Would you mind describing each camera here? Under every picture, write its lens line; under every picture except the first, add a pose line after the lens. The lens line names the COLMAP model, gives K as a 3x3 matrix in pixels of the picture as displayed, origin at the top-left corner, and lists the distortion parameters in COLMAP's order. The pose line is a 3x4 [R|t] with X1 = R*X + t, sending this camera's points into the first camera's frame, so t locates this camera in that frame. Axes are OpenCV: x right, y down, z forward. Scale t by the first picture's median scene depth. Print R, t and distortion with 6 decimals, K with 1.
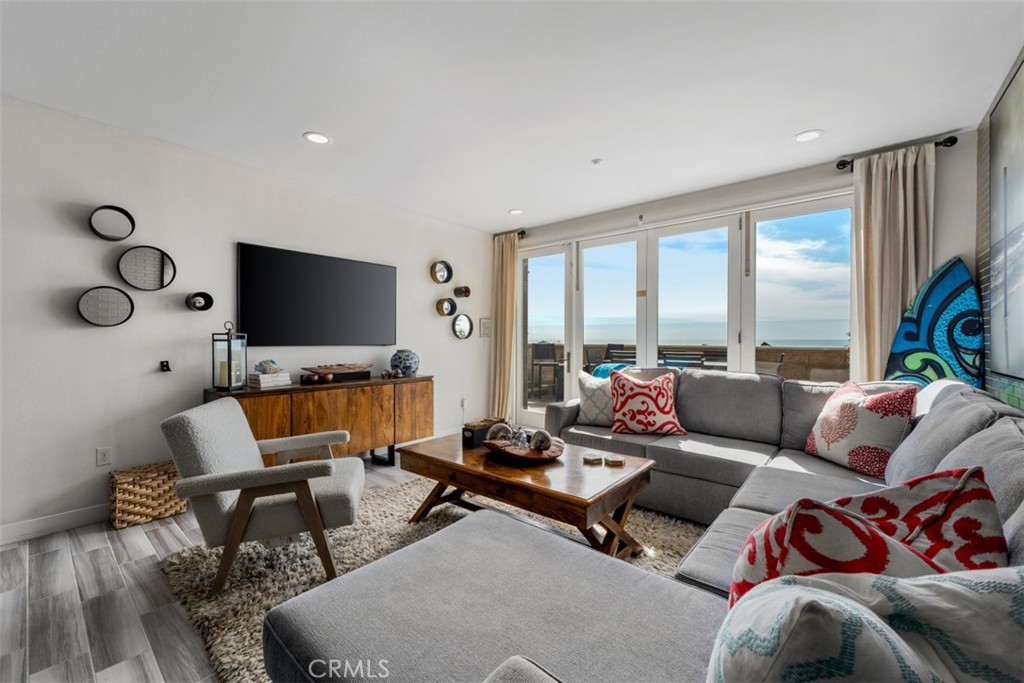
lens RADIAL K [[415.8, 0, 508.9], [0, 415.8, 337.4], [0, 0, 1]] dist [0.001618, -0.001319]
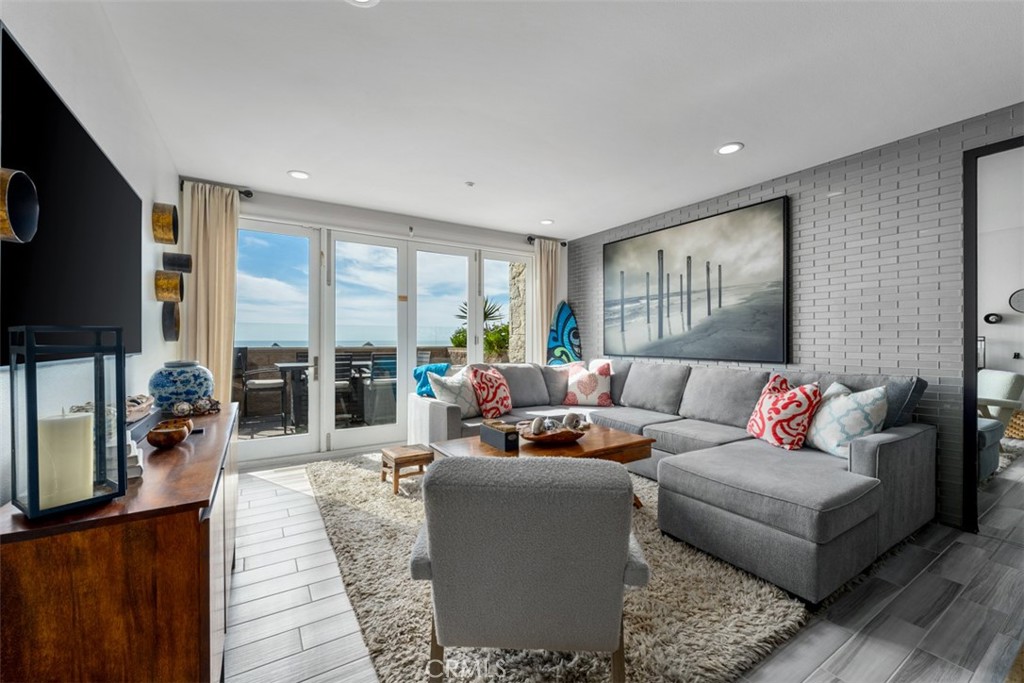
lens RADIAL K [[415.8, 0, 503.4], [0, 415.8, 339.8], [0, 0, 1]] dist [0.001618, -0.001319]
pose [[0.292960, -0.000225, 0.956125, -0.909607], [-0.003405, 0.999993, 0.001279, -0.001564], [-0.956119, -0.003630, 0.292957, 0.630433]]
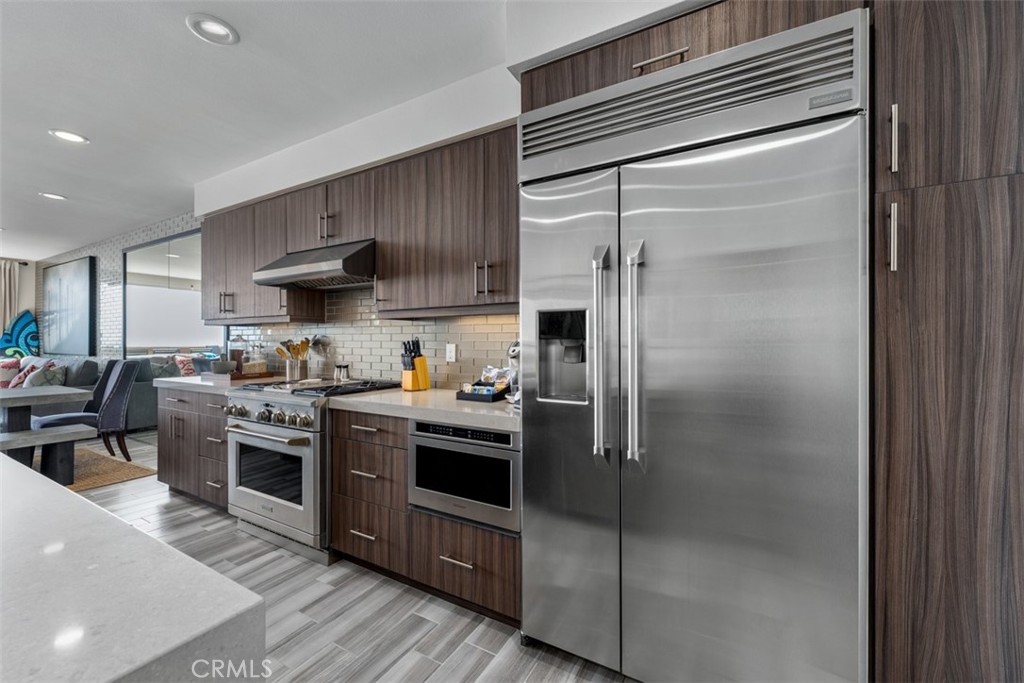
lens RADIAL K [[415.8, 0, 510.7], [0, 415.8, 343.5], [0, 0, 1]] dist [0.001618, -0.001319]
pose [[-0.185880, -0.003720, 0.982565, -1.805927], [-0.004562, 0.999985, 0.002923, -0.008299], [-0.982562, -0.003939, -0.185895, -1.312206]]
